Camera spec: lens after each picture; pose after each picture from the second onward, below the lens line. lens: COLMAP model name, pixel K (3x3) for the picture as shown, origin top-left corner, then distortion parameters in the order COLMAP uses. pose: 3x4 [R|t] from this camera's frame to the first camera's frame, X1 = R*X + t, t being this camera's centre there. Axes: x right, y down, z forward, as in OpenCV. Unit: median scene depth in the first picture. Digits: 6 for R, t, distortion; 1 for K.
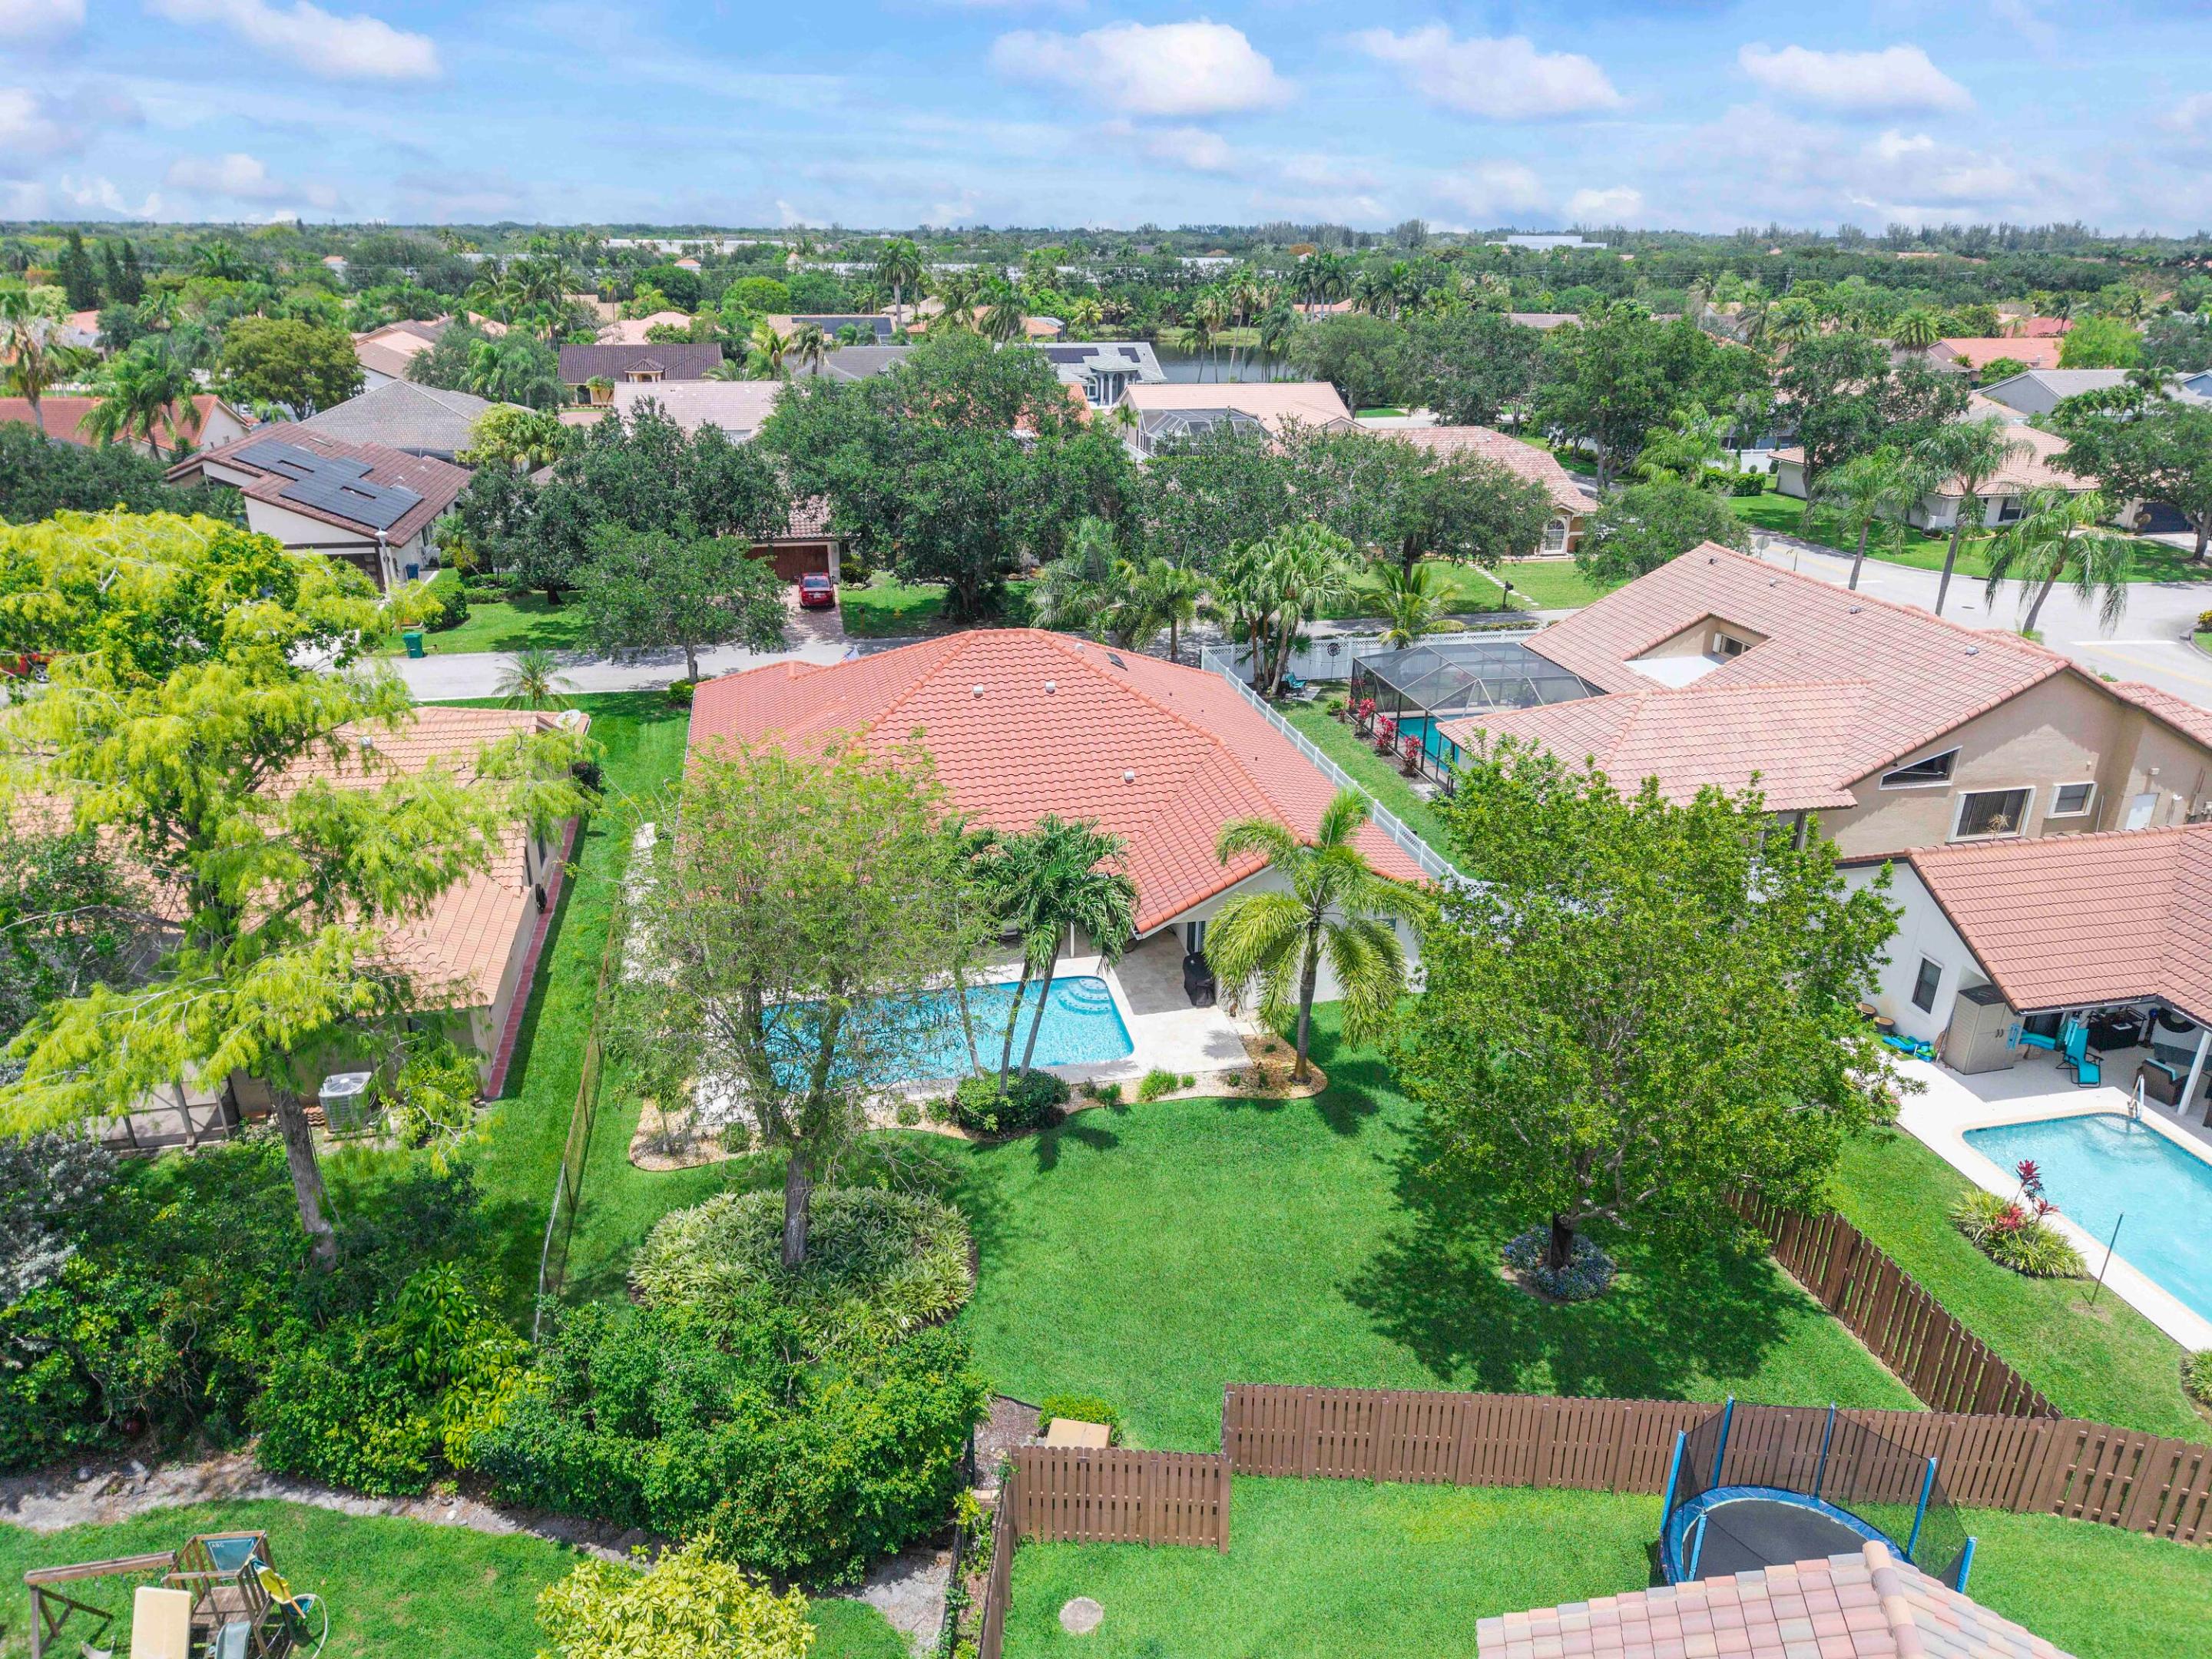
lens RADIAL K [[1489.3, 0, 1106.0], [0, 1489.3, 829.5], [0, 0, 1]] dist [0.003553, 0.000312]
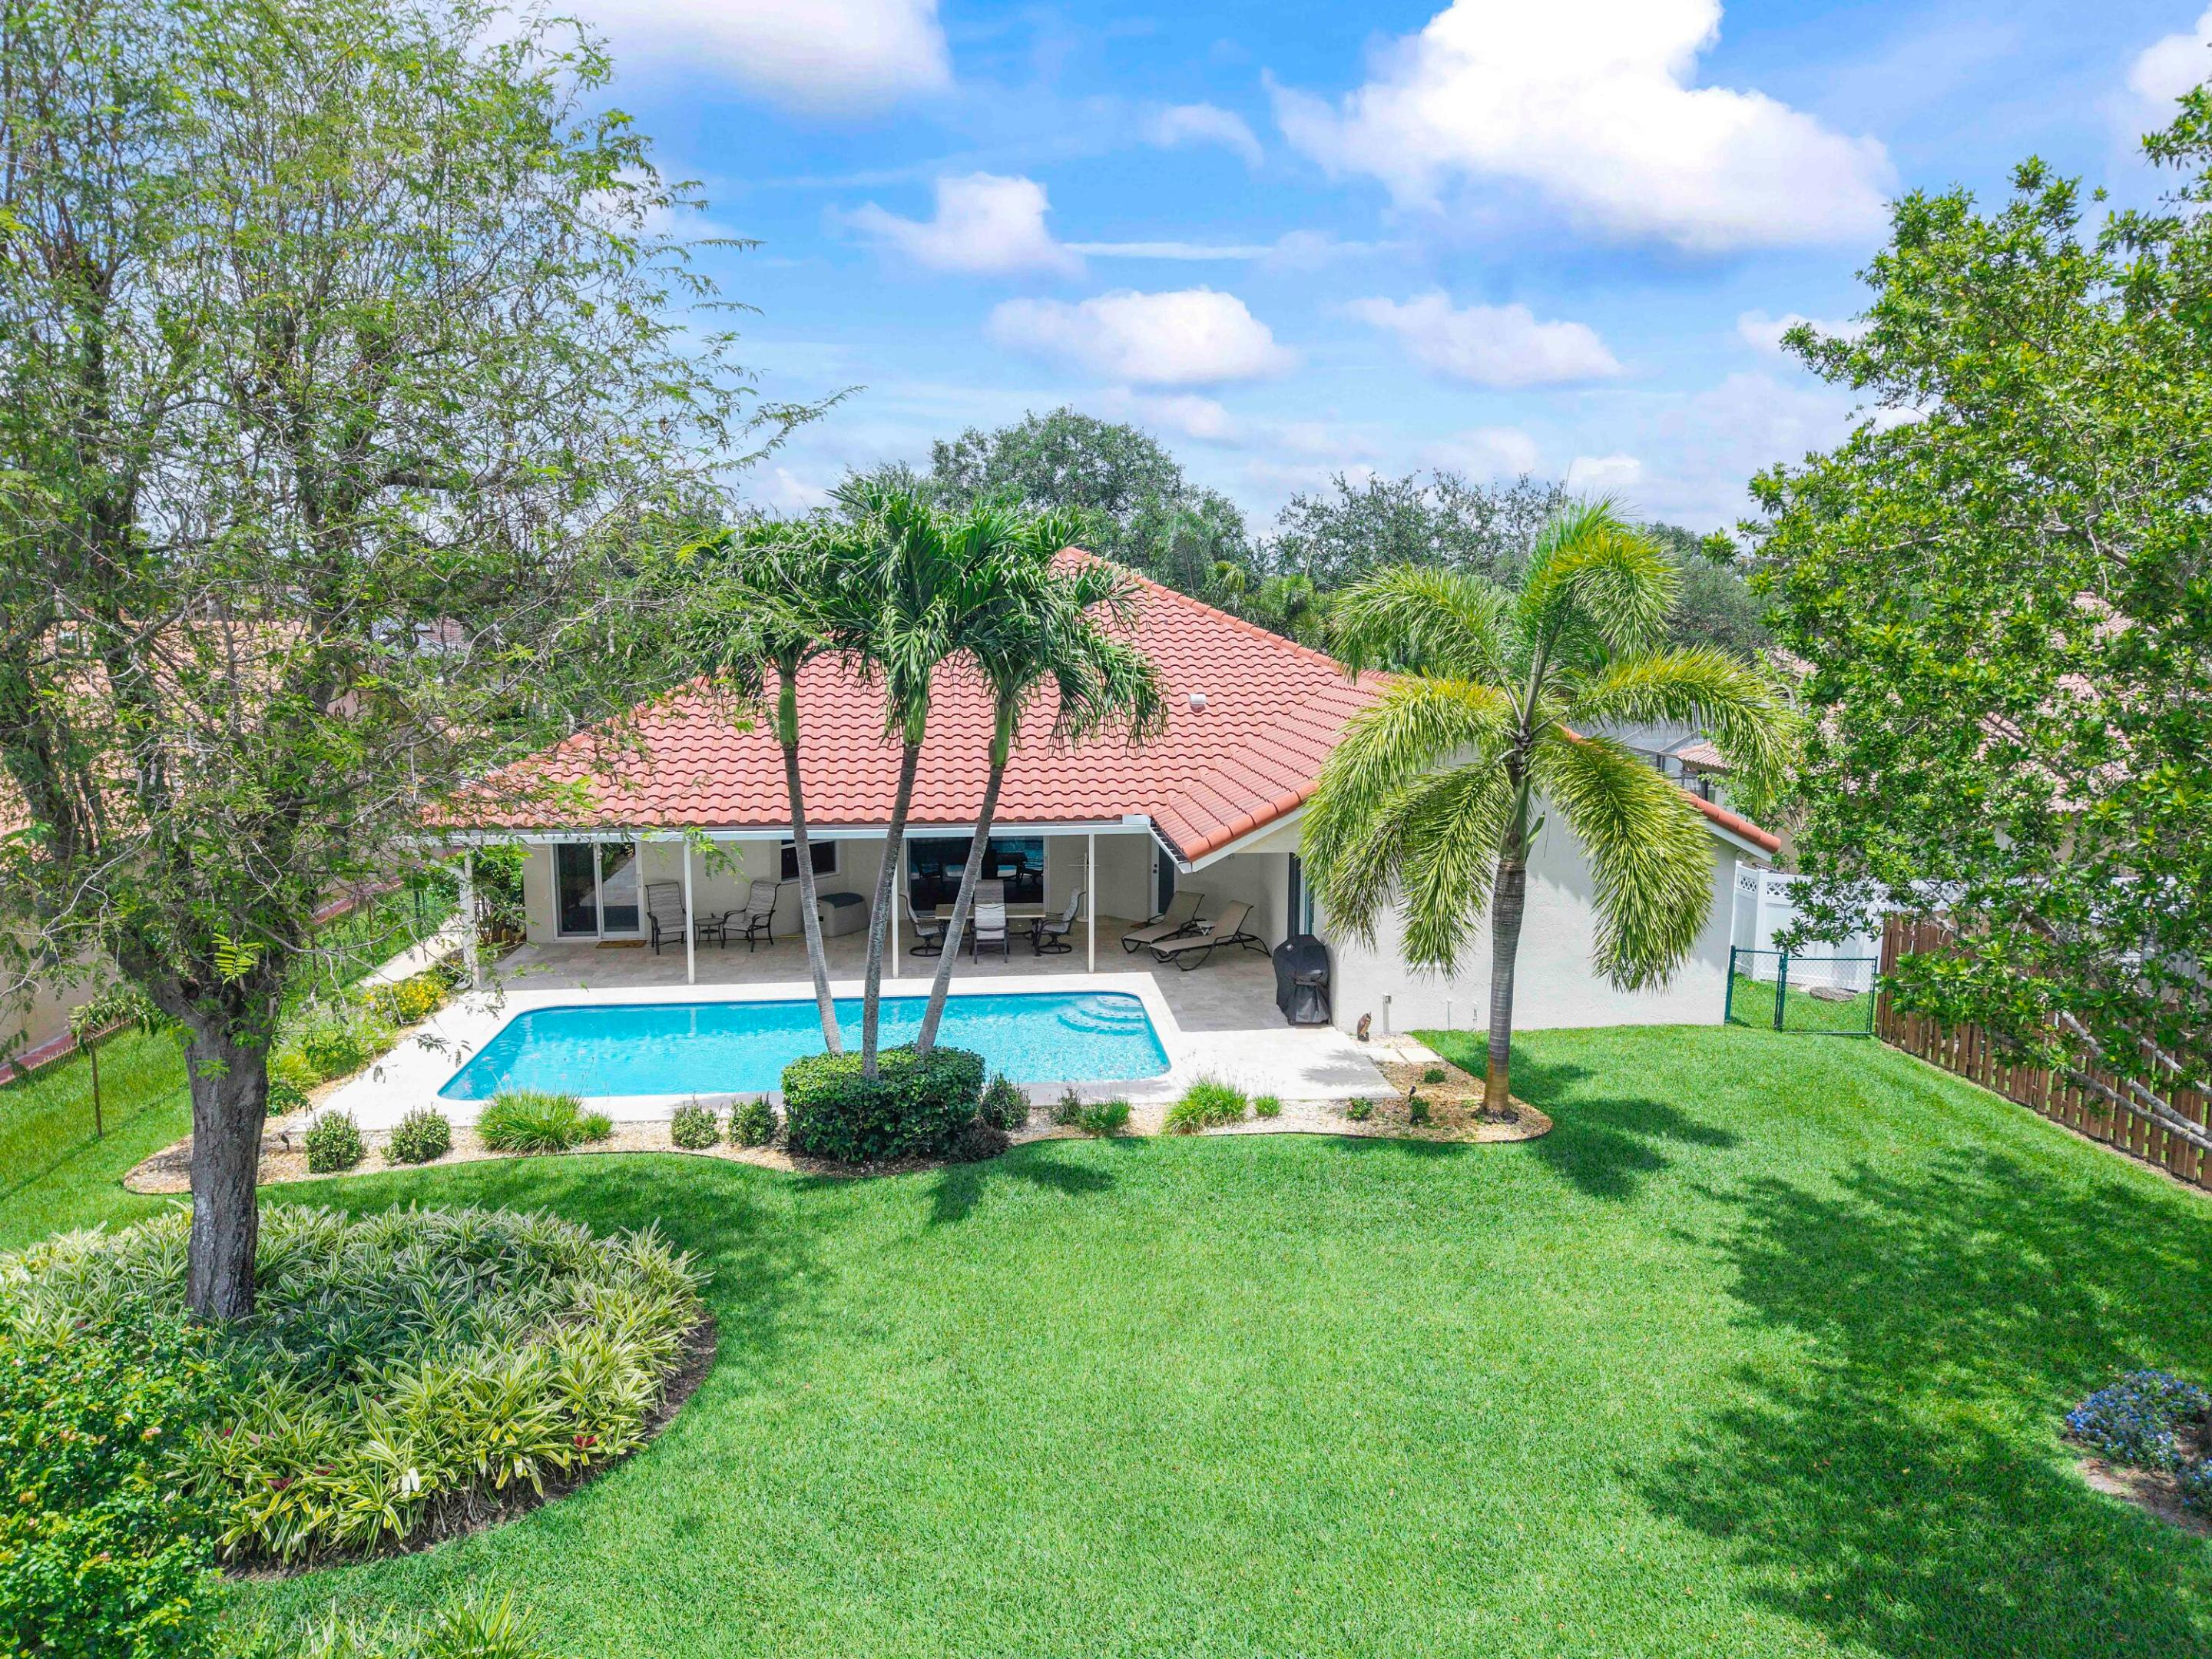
lens RADIAL K [[1504.7, 0, 1115.3], [0, 1504.7, 847.5], [0, 0, 1]] dist [0.004510, 0.000292]
pose [[0.994800, 0.015686, -0.100629, 0.056335], [-0.037360, 0.975390, -0.217299, 0.205411], [0.094744, 0.219929, 0.970904, 0.508214]]
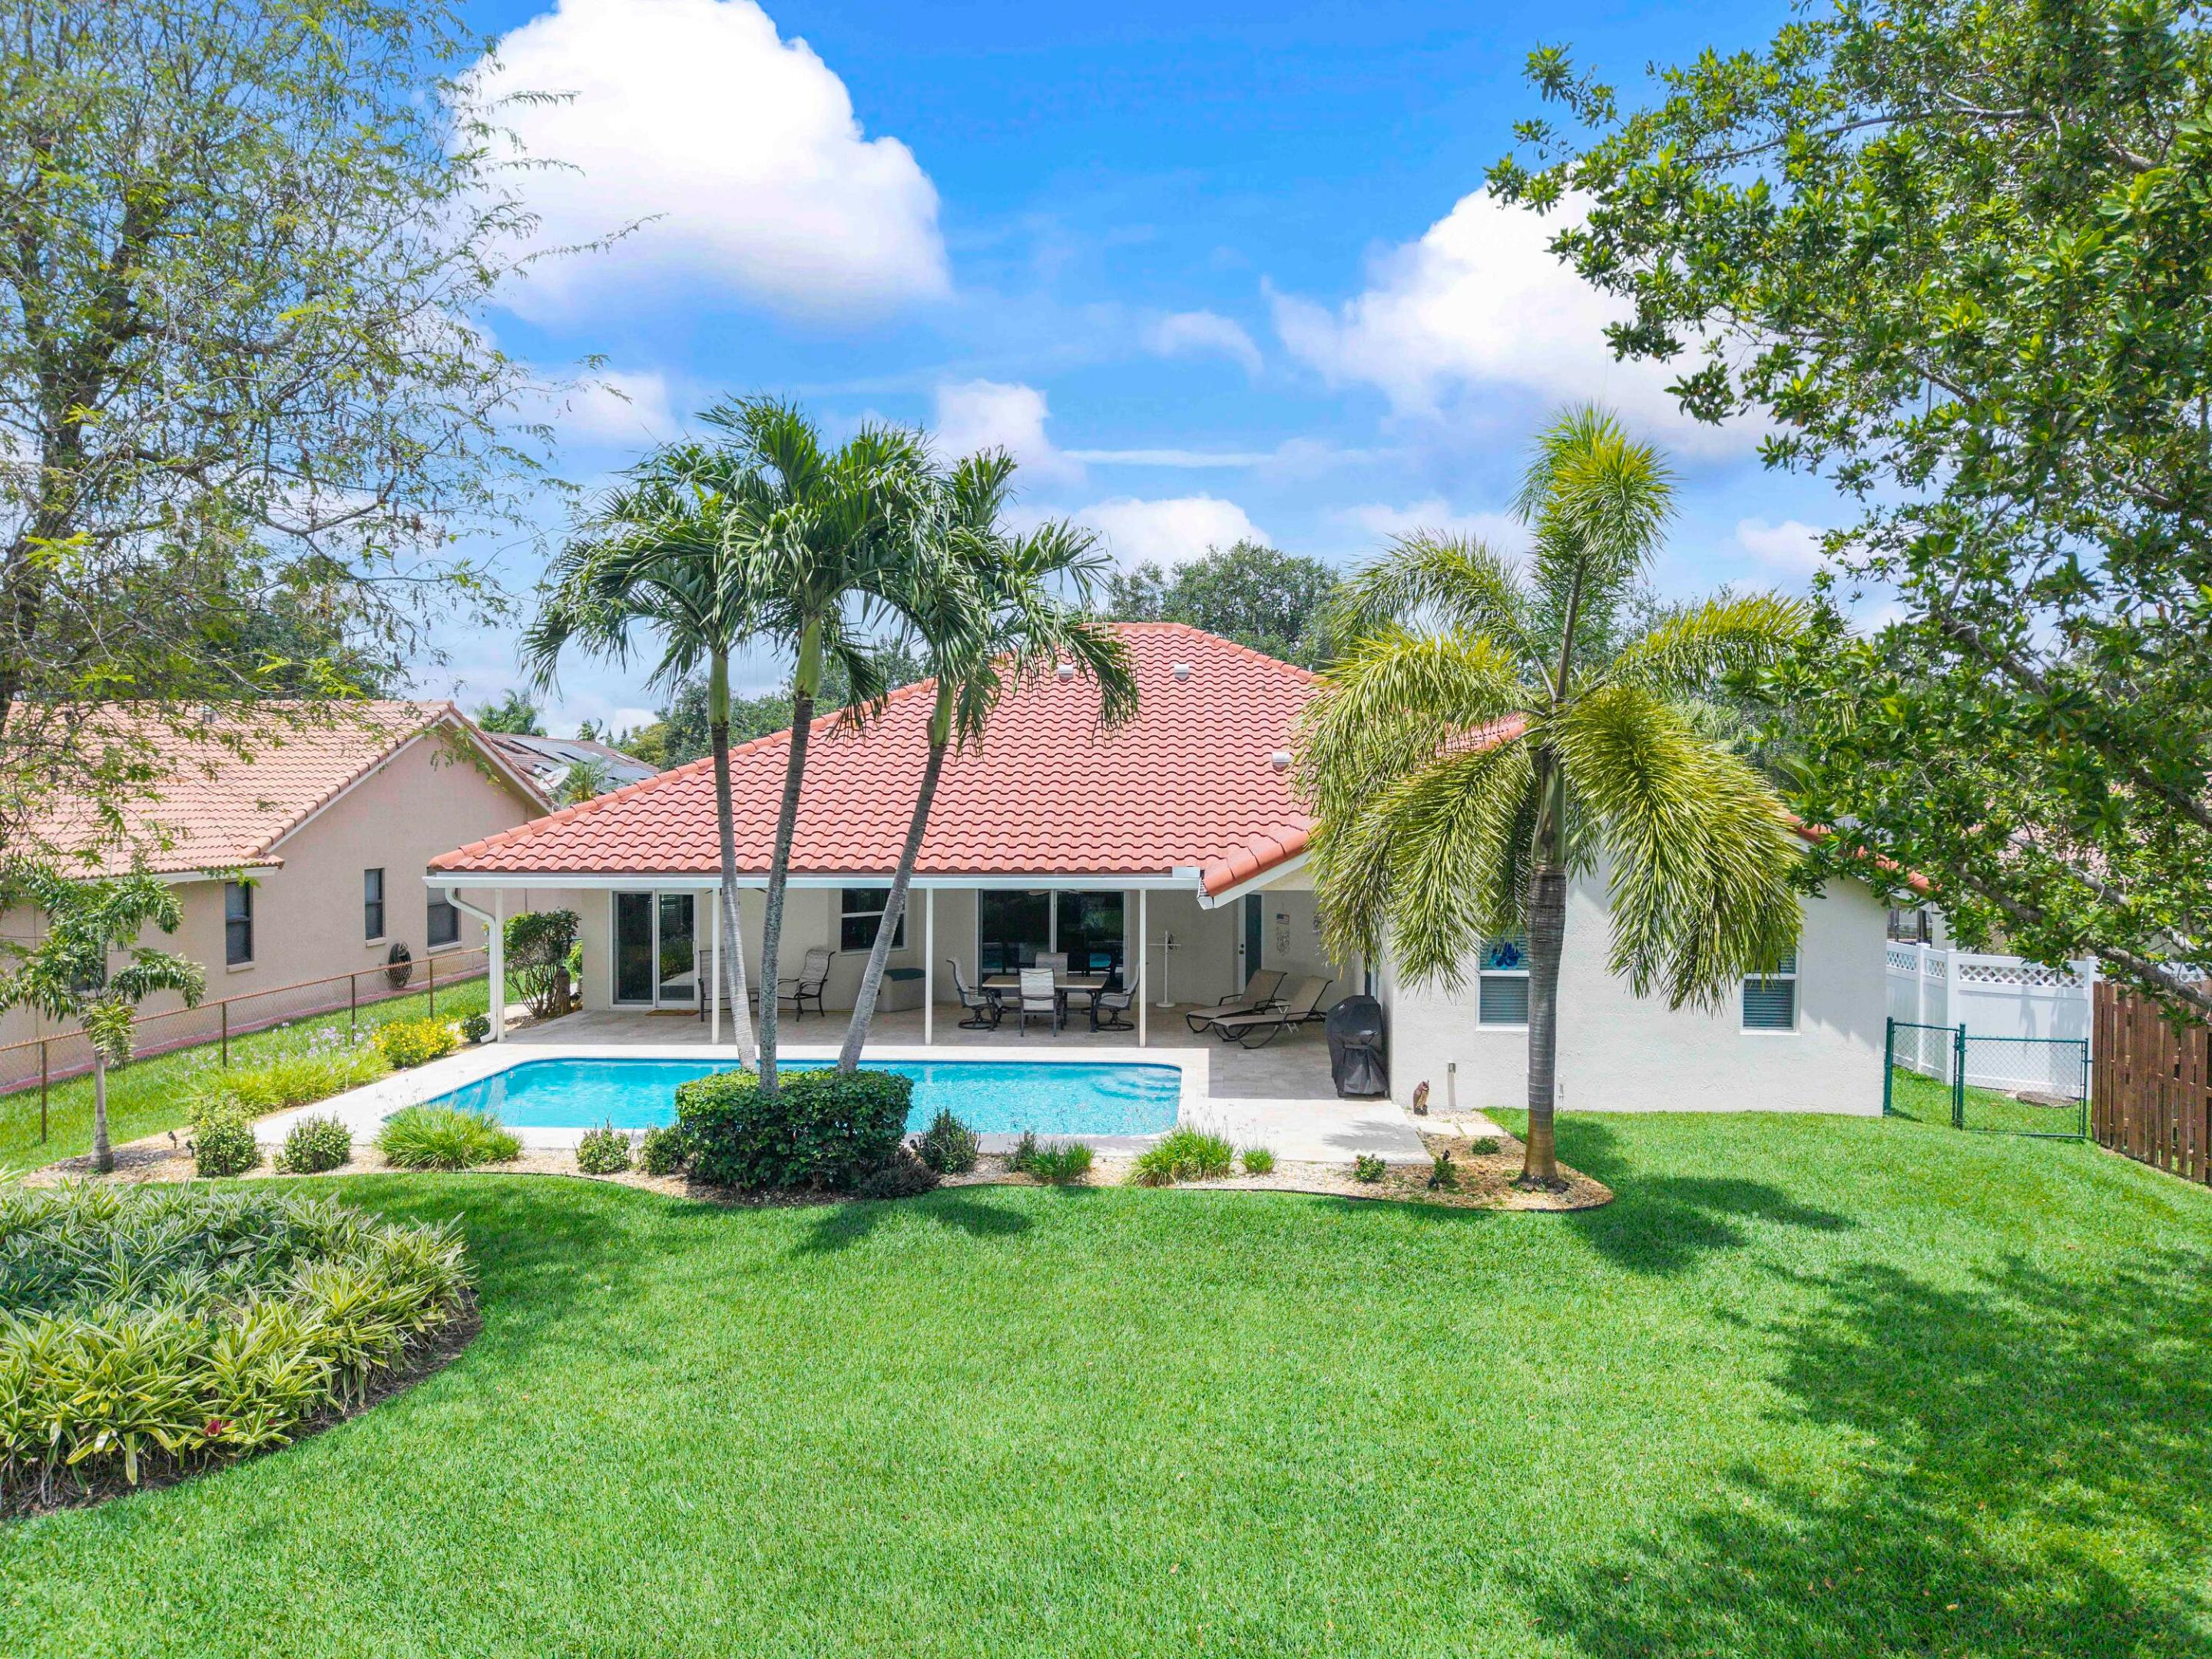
lens RADIAL K [[1504.7, 0, 1115.3], [0, 1504.7, 847.5], [0, 0, 1]] dist [0.004510, 0.000292]
pose [[0.964366, 0.009957, -0.264386, 0.133484], [-0.098434, 0.941058, -0.323606, 0.237771], [0.245580, 0.338099, 0.908504, 0.603290]]
